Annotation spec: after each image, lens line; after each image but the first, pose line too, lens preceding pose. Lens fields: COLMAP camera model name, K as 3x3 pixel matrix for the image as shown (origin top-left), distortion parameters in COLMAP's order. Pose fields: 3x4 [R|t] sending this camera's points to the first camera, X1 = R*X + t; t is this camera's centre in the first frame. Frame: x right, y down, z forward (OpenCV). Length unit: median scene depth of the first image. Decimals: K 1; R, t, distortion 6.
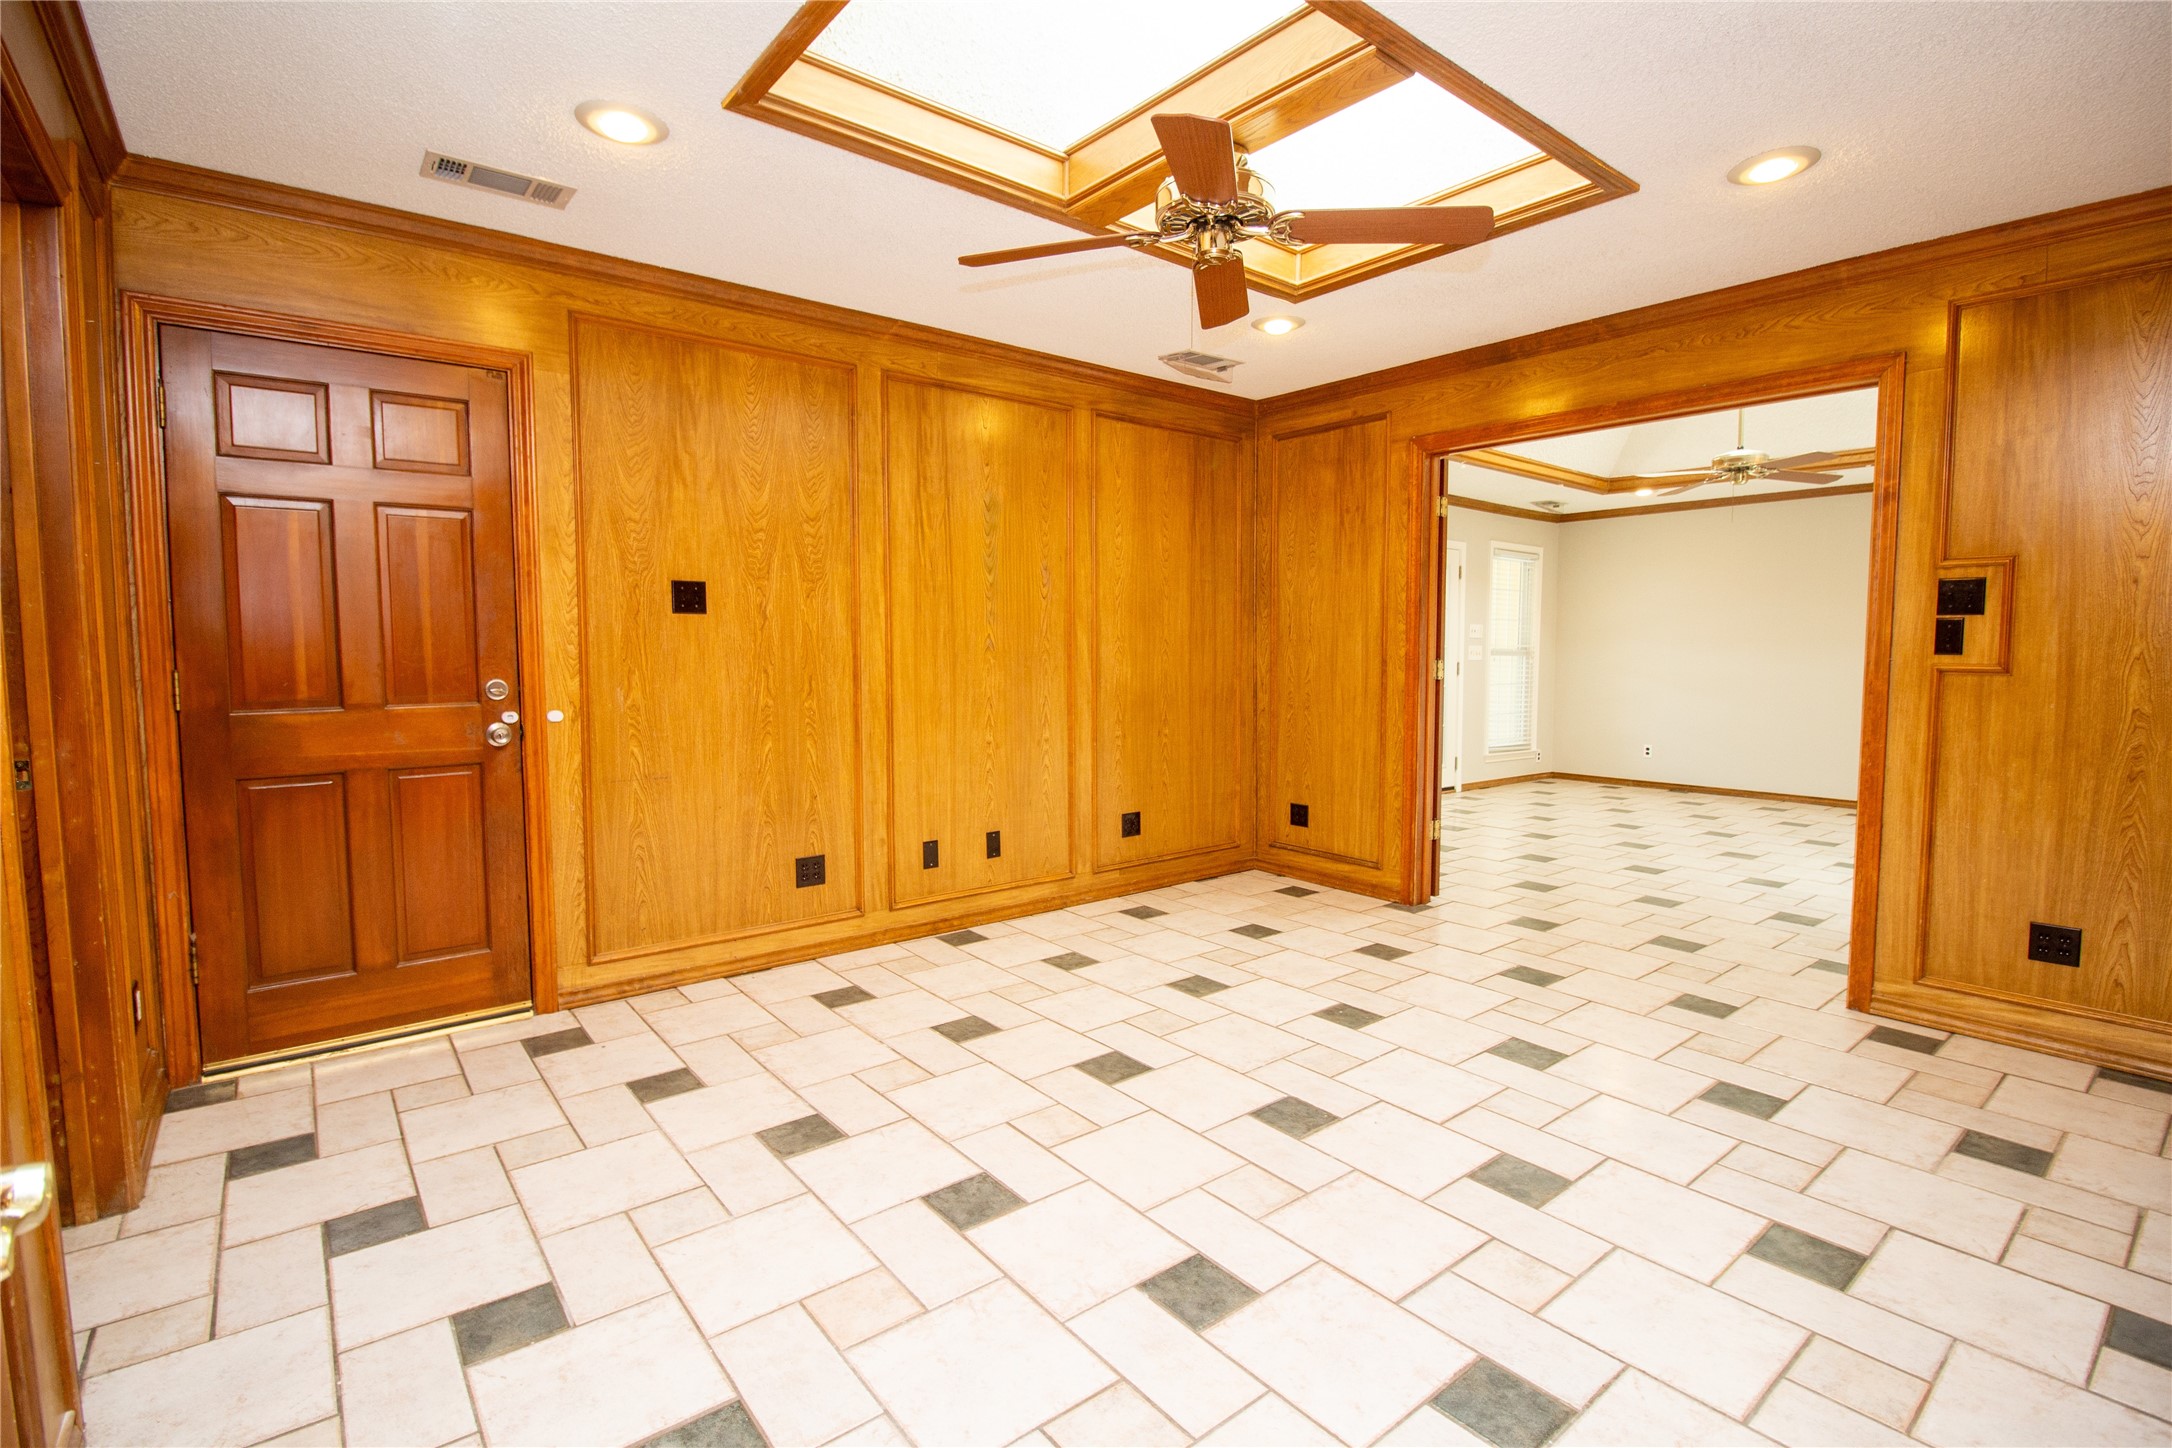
lens RADIAL K [[998.9, 0, 1081.6], [0, 998.9, 714.3], [0, 0, 1]] dist [-0.006702, -0.007300]
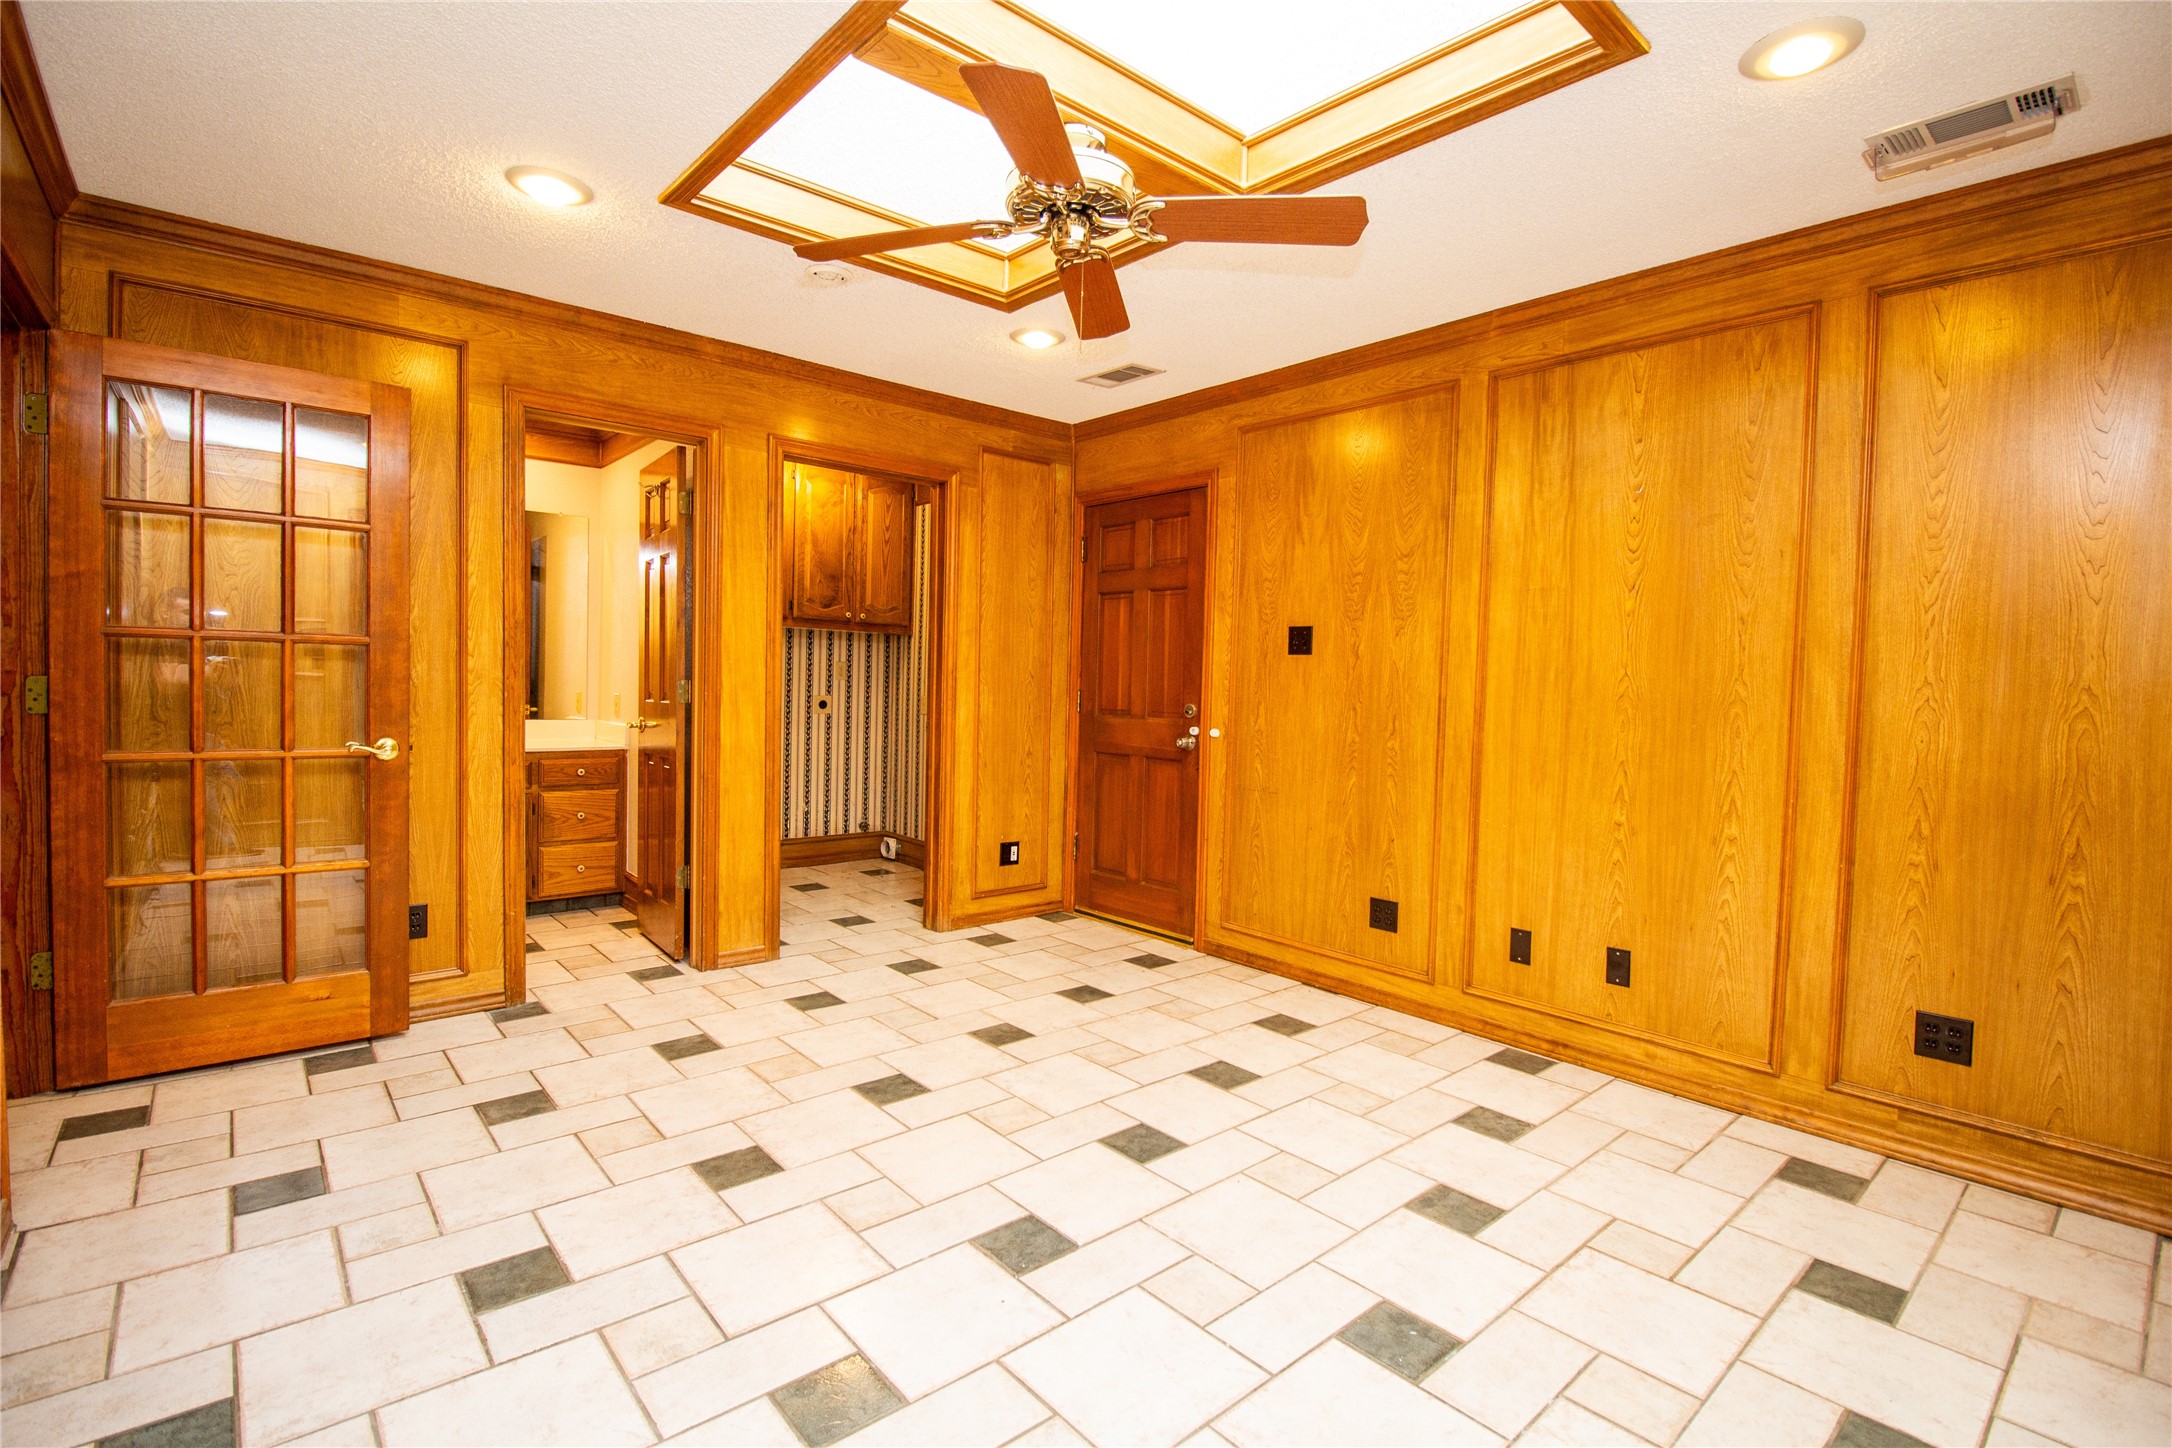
lens RADIAL K [[998.9, 0, 1100.1], [0, 998.9, 721.0], [0, 0, 1]] dist [-0.006702, -0.007300]
pose [[0.051984, 0.042611, -0.997738, 0.693043], [-0.093811, 0.994880, 0.037601, -0.043154], [0.994232, 0.091644, 0.055716, 0.663365]]
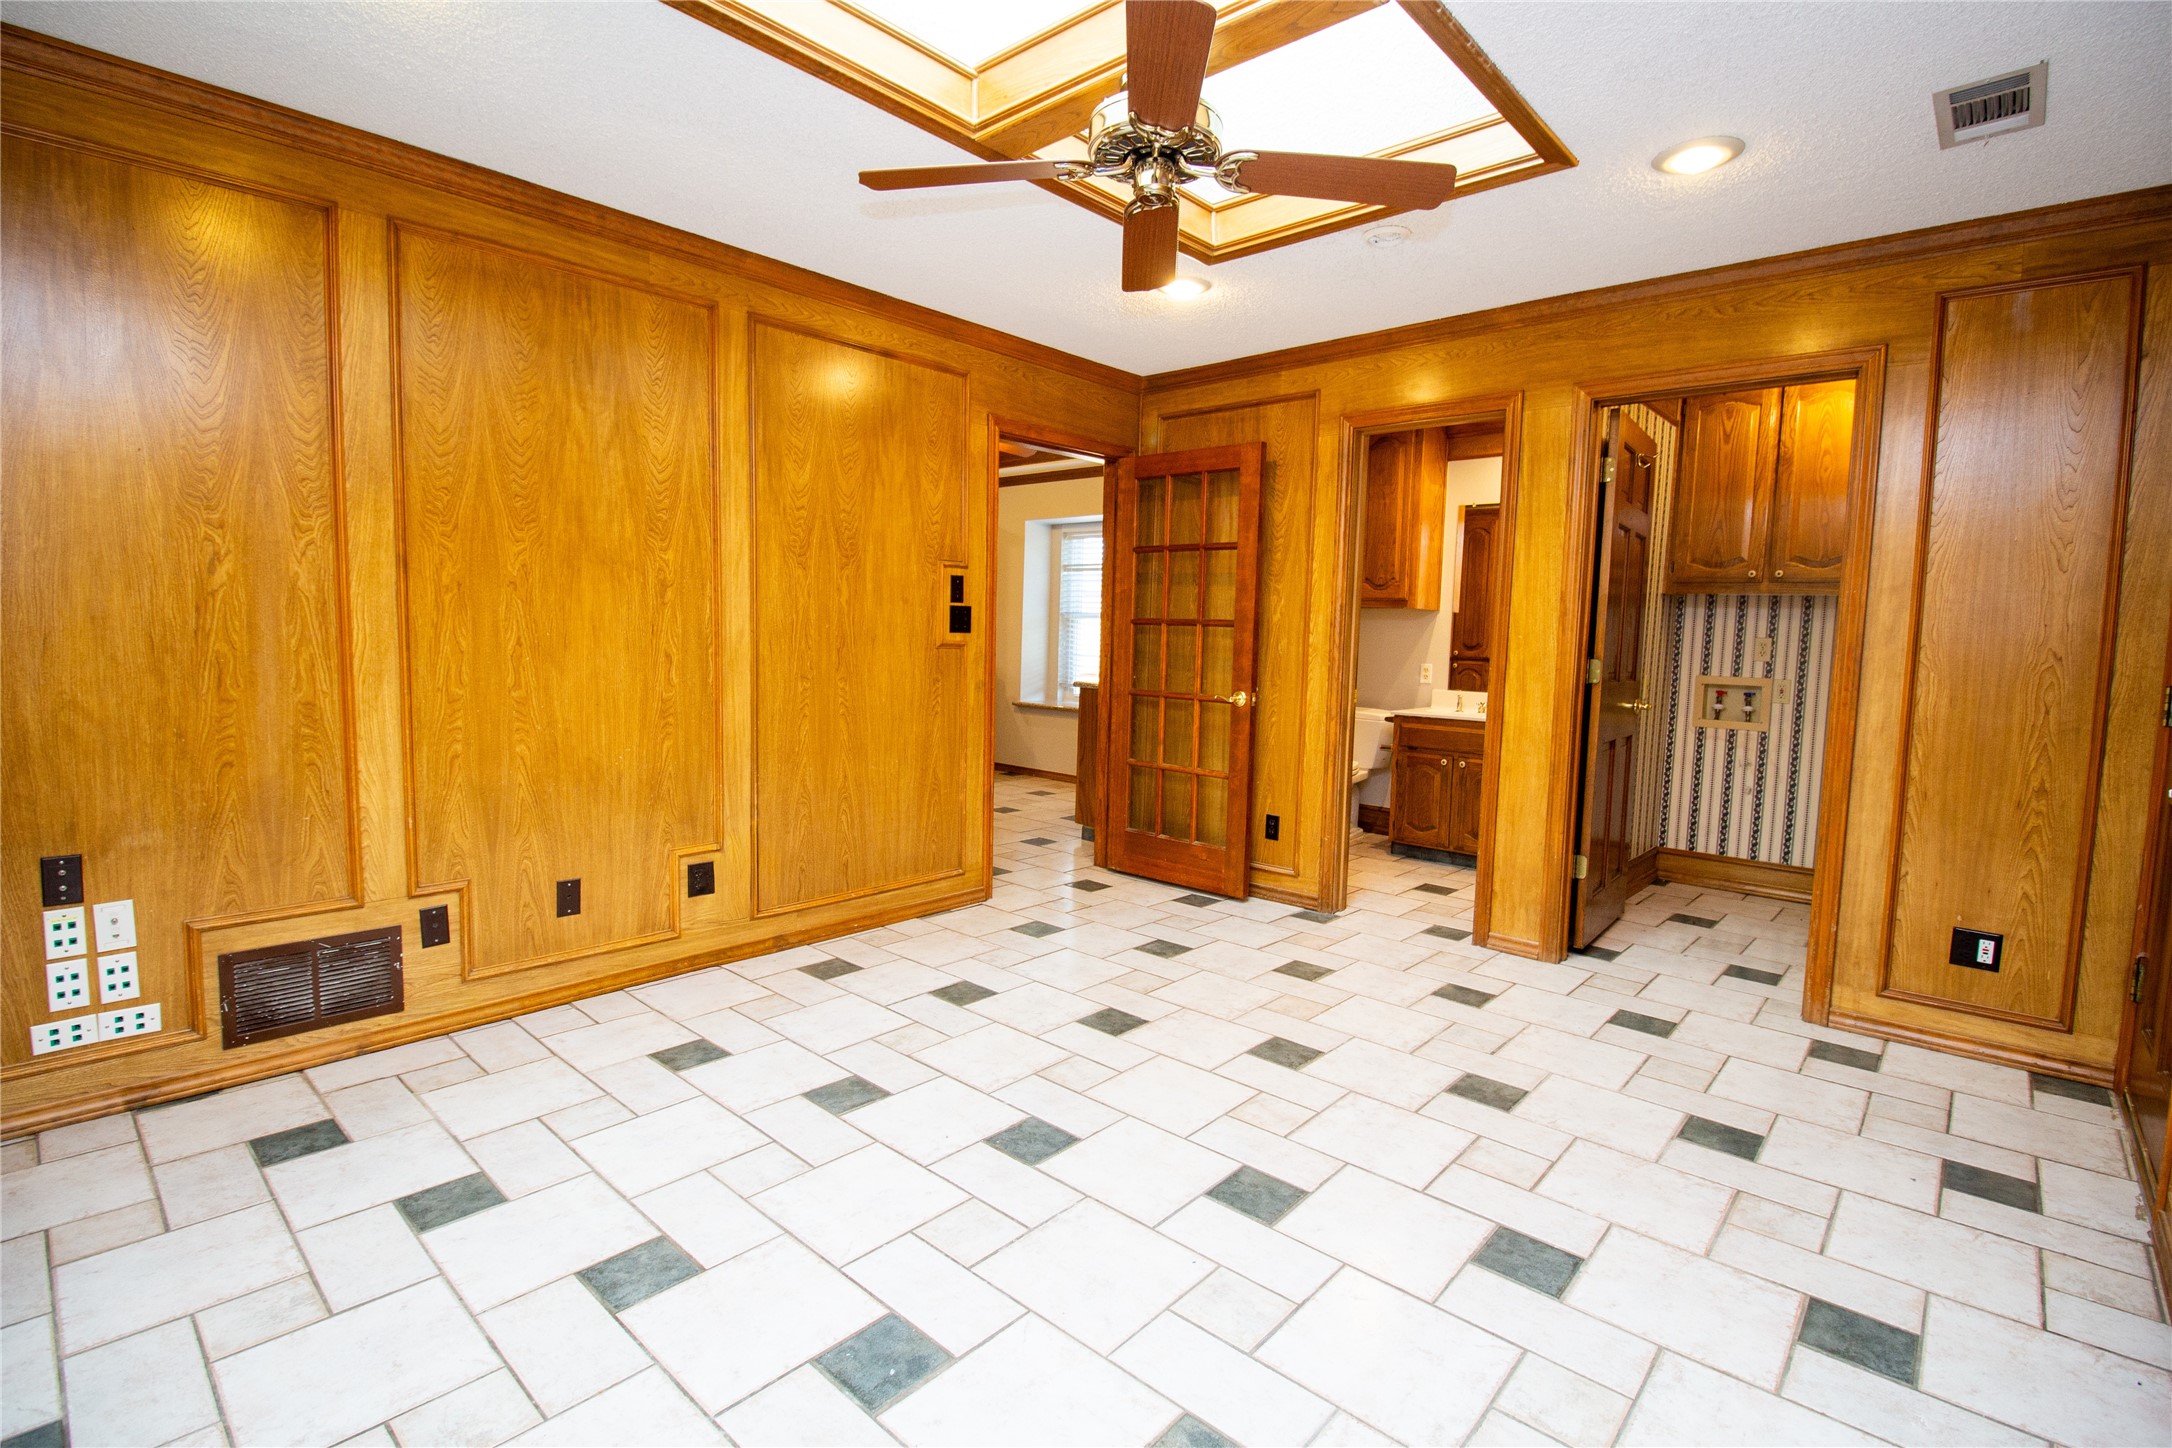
lens RADIAL K [[998.9, 0, 1081.5], [0, 998.9, 709.1], [0, 0, 1]] dist [-0.006702, -0.007300]
pose [[-0.985305, -0.014232, -0.170213, 0.224732], [-0.039073, 0.988879, 0.143497, -0.084077], [0.166278, 0.148039, -0.974903, 1.253715]]
